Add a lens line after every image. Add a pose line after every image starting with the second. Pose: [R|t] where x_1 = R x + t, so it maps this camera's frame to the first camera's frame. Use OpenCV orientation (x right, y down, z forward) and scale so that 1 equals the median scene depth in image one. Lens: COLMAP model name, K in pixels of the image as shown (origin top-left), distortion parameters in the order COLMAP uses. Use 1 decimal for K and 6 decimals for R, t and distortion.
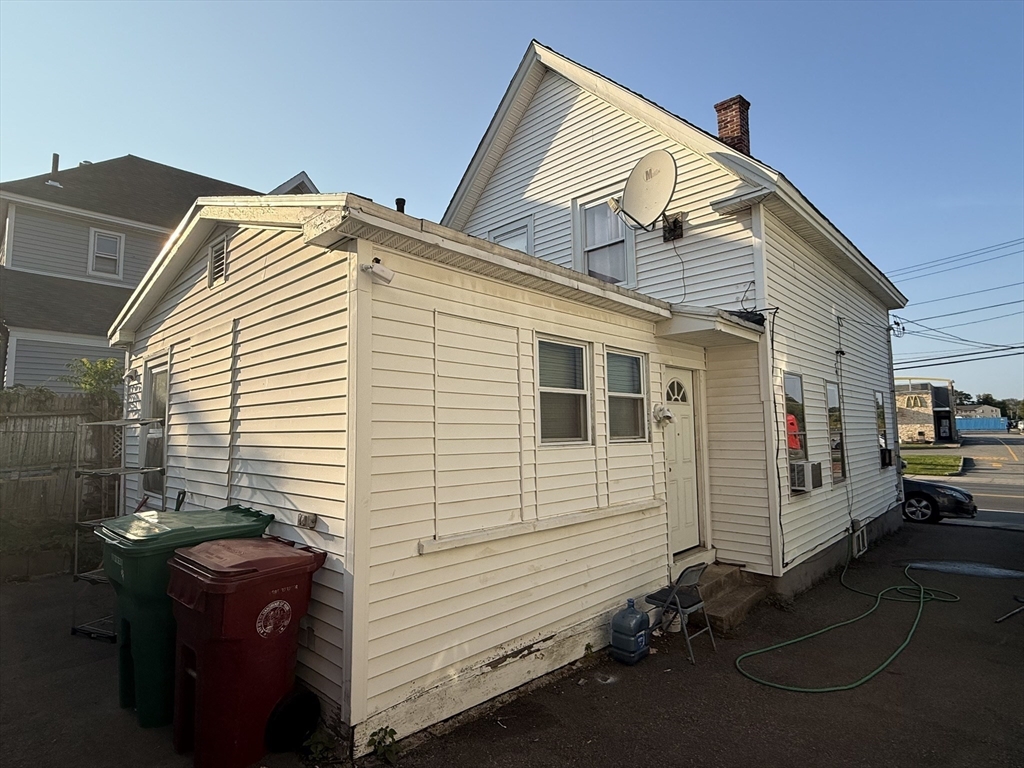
lens RADIAL K [[542.6, 0, 508.5], [0, 542.6, 386.7], [0, 0, 1]] dist [-0.001195, 0.000794]
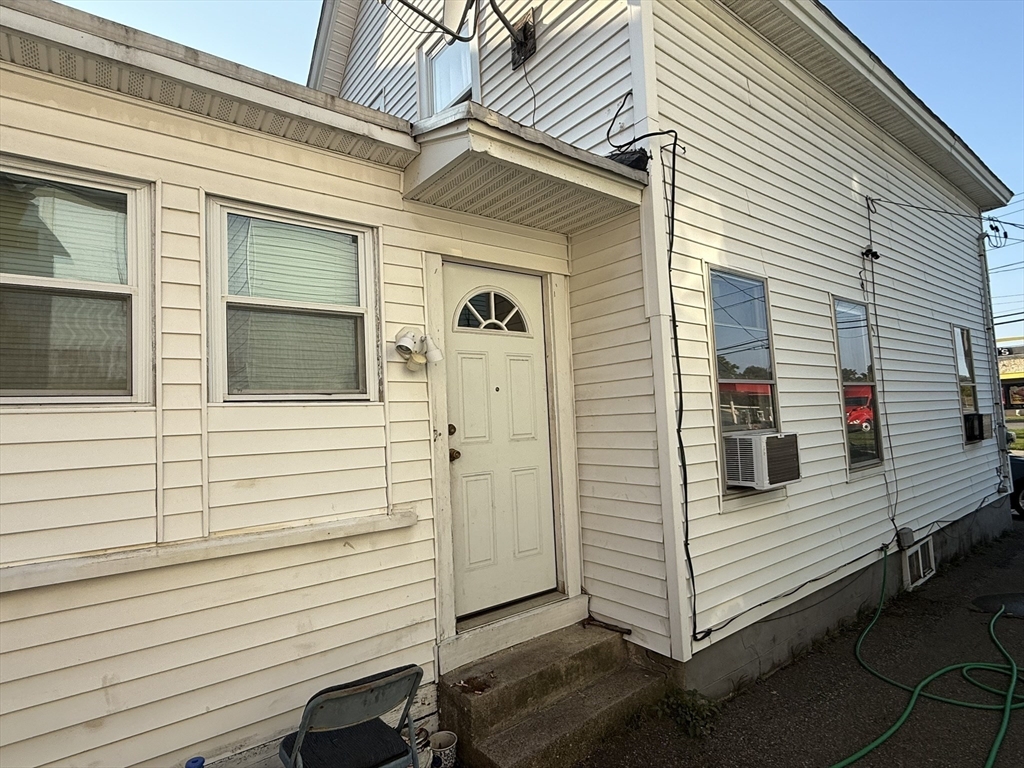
lens RADIAL K [[542.6, 0, 513.6], [0, 542.6, 387.6], [0, 0, 1]] dist [-0.001195, 0.000794]
pose [[0.988824, -0.040869, -0.143374, 0.454216], [0.044259, 0.998809, 0.020539, 0.084488], [0.142363, -0.026655, 0.989455, 0.517670]]
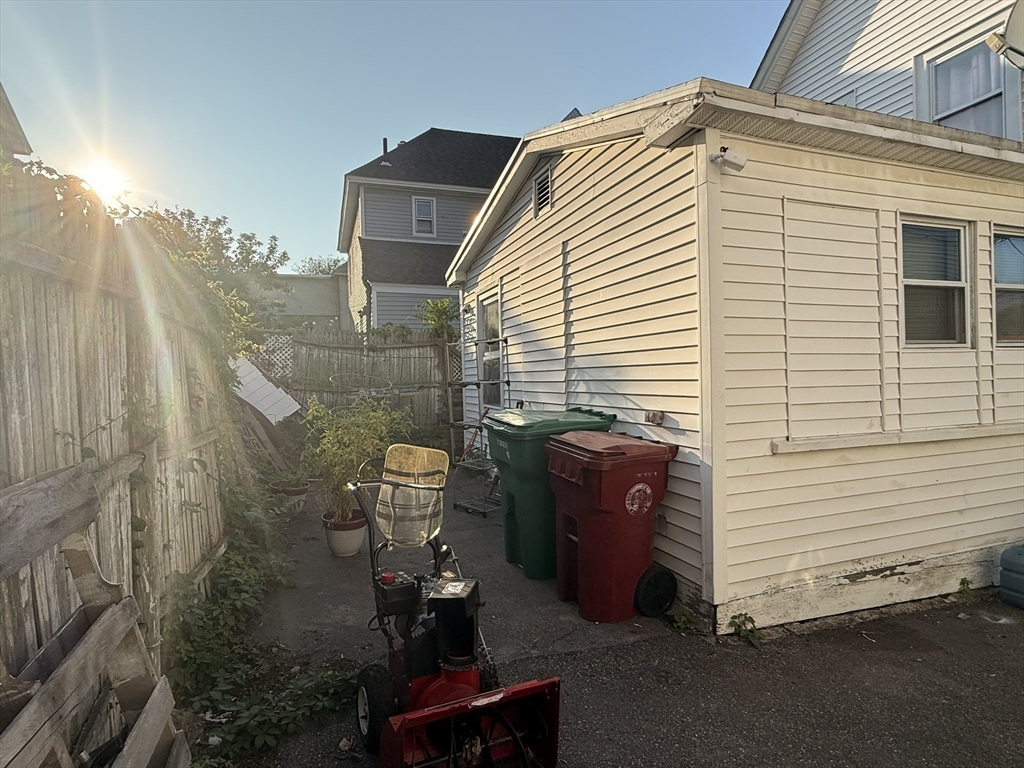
lens RADIAL K [[542.6, 0, 514.1], [0, 542.6, 384.2], [0, 0, 1]] dist [-0.001195, 0.000794]
pose [[0.896943, -0.003679, -0.442131, -0.091049], [0.050931, 0.994169, 0.095049, 0.041437], [0.439204, -0.107771, 0.891900, -0.036528]]
